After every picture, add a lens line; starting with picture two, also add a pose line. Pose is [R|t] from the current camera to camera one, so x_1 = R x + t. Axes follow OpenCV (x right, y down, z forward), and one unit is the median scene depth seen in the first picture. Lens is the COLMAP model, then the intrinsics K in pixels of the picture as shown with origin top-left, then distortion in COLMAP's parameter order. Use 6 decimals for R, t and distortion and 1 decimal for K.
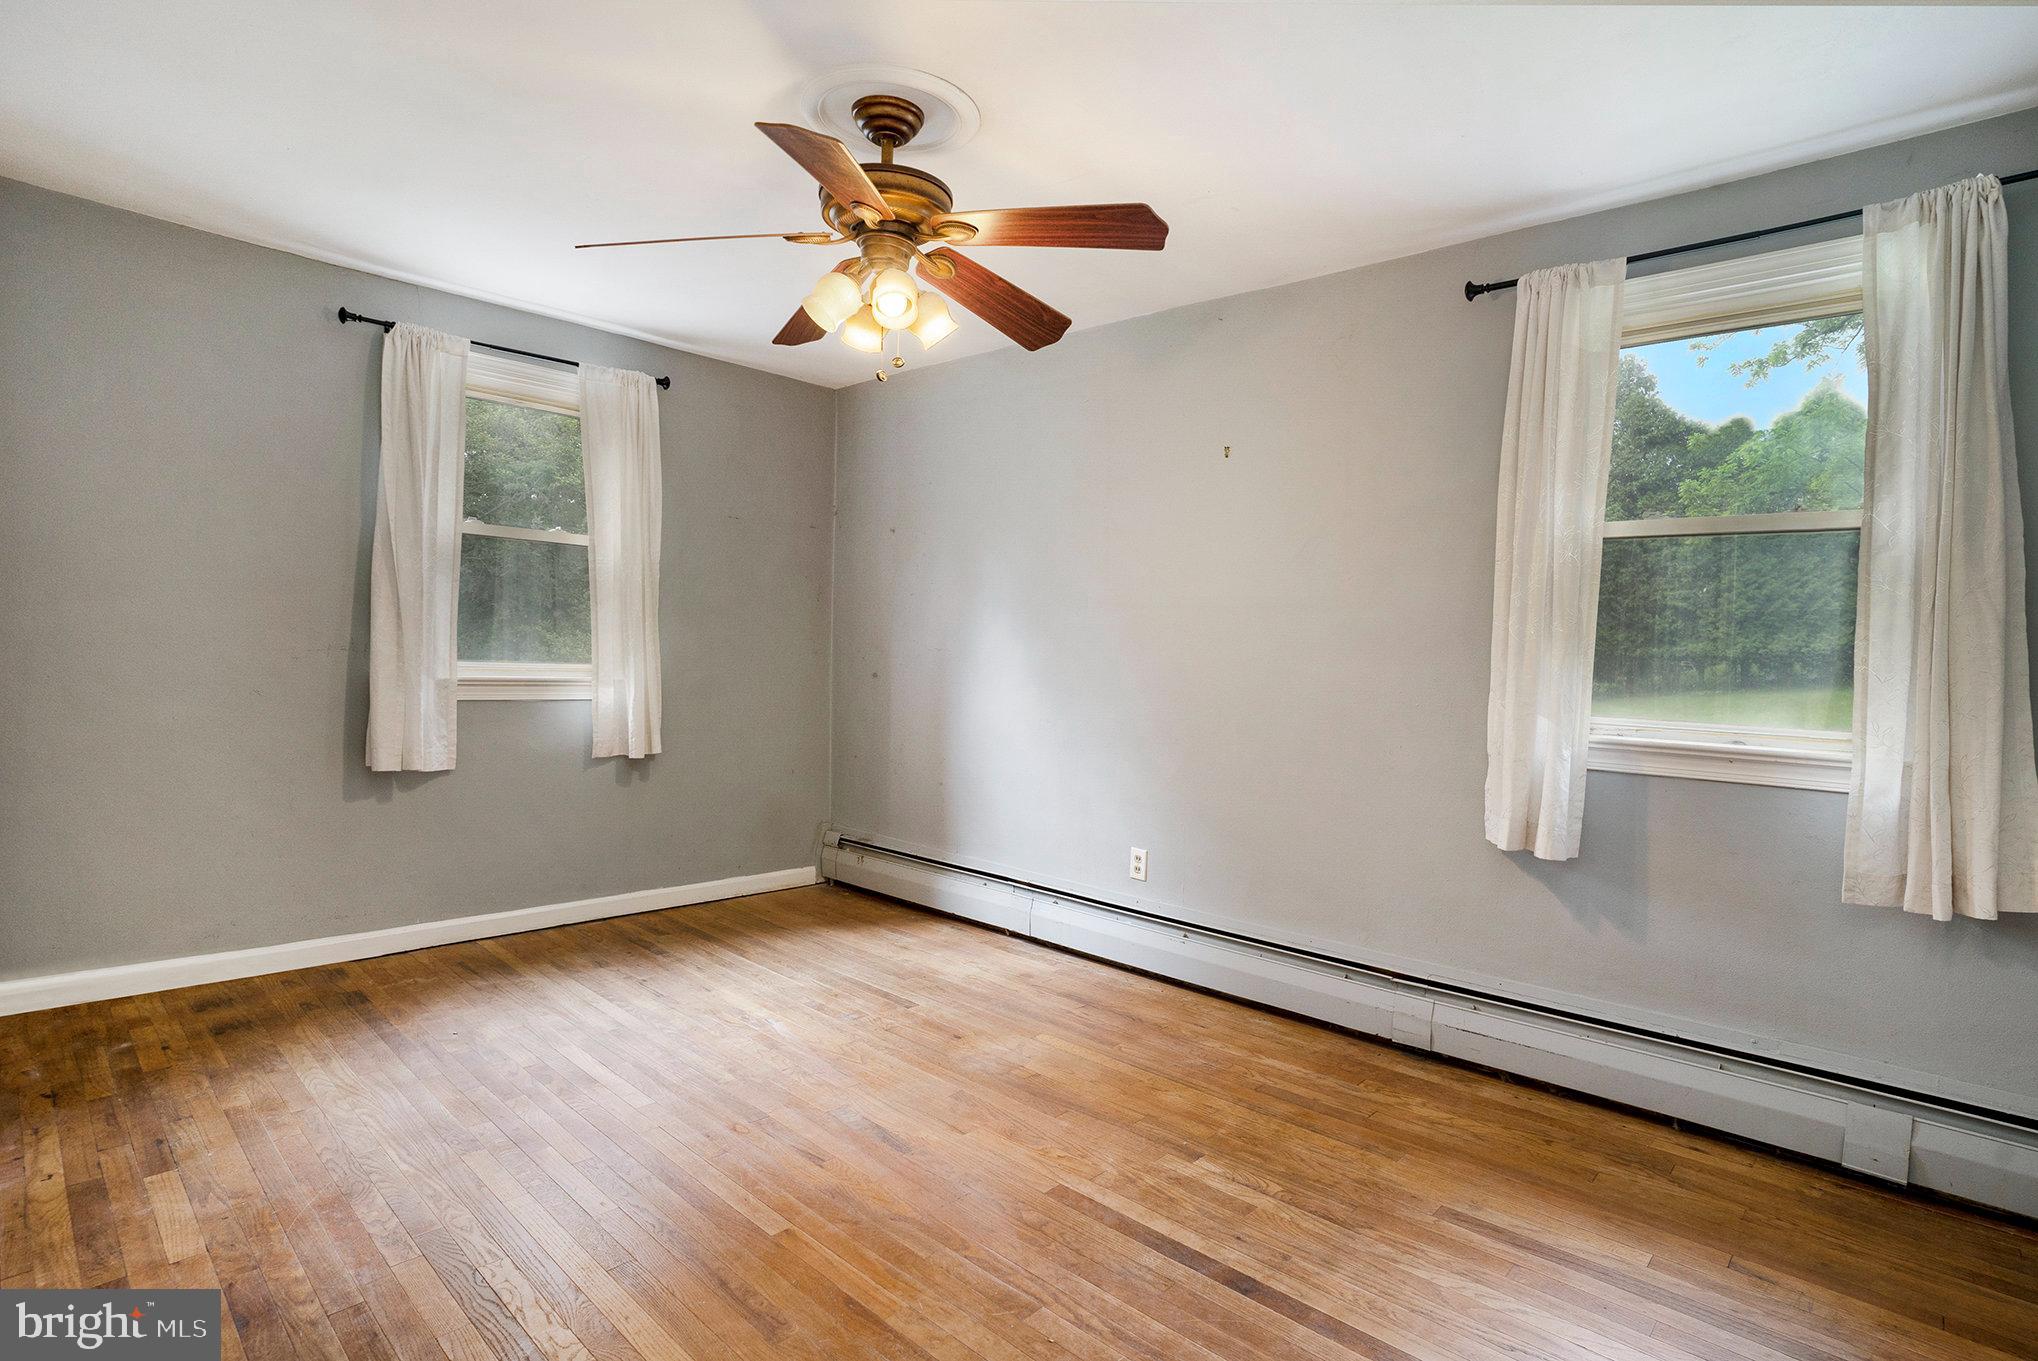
lens RADIAL K [[1005.6, 0, 1039.8], [0, 1005.6, 673.5], [0, 0, 1]] dist [-0.071769, 0.036218]
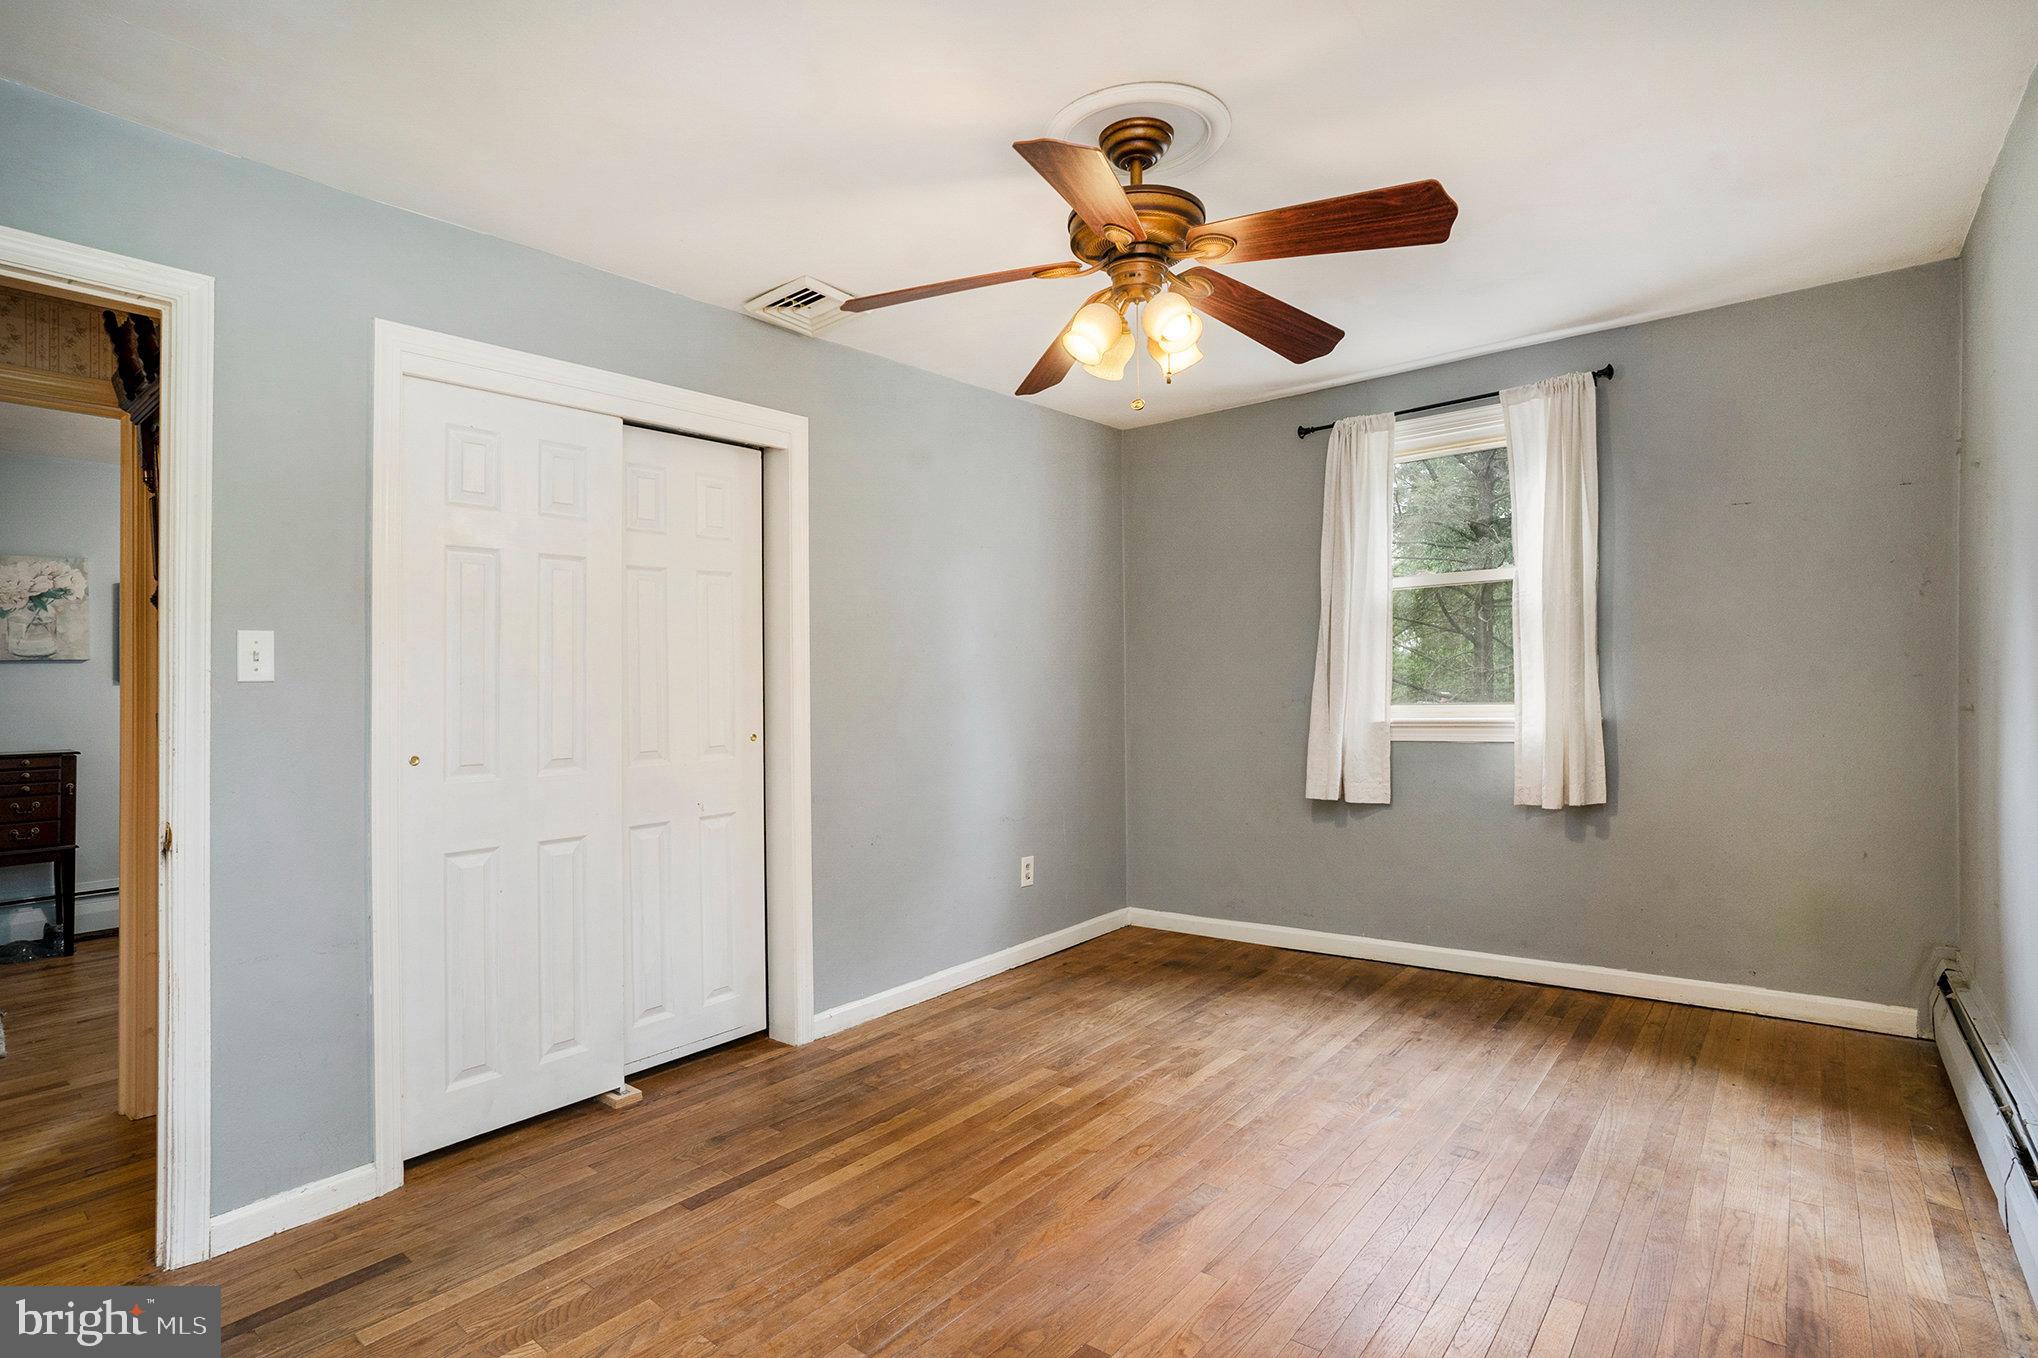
lens RADIAL K [[1005.6, 0, 1039.8], [0, 1005.6, 672.0], [0, 0, 1]] dist [-0.071769, 0.036218]
pose [[0.061232, -0.054481, -0.996636, 0.523102], [0.007398, 0.998507, -0.054129, 0.008473], [0.998096, -0.004059, 0.061544, 0.568715]]
